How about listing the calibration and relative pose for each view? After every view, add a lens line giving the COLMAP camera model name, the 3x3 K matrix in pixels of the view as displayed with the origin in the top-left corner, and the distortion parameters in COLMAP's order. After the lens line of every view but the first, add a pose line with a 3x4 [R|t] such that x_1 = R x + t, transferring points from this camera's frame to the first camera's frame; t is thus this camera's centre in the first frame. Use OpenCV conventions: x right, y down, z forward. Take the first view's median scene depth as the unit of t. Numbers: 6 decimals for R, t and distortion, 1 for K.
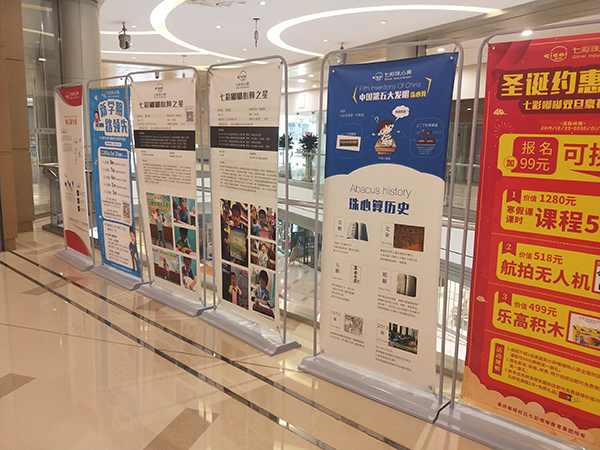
lens RADIAL K [[520.1, 0, 300.0], [0, 520.1, 225.0], [0, 0, 1]] dist [0.120932, -0.202407]
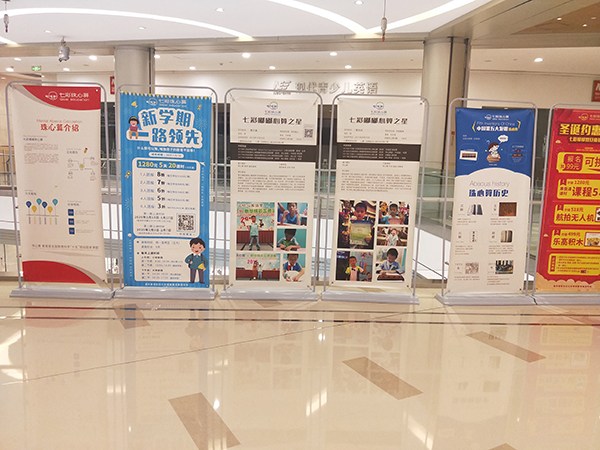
lens RADIAL K [[520.1, 0, 300.0], [0, 520.1, 225.0], [0, 0, 1]] dist [0.120932, -0.202407]
pose [[0.660976, -0.112056, 0.741993, -1.522529], [0.105007, 0.992871, 0.056401, -0.093756], [-0.743023, 0.040635, 0.668031, 0.319742]]
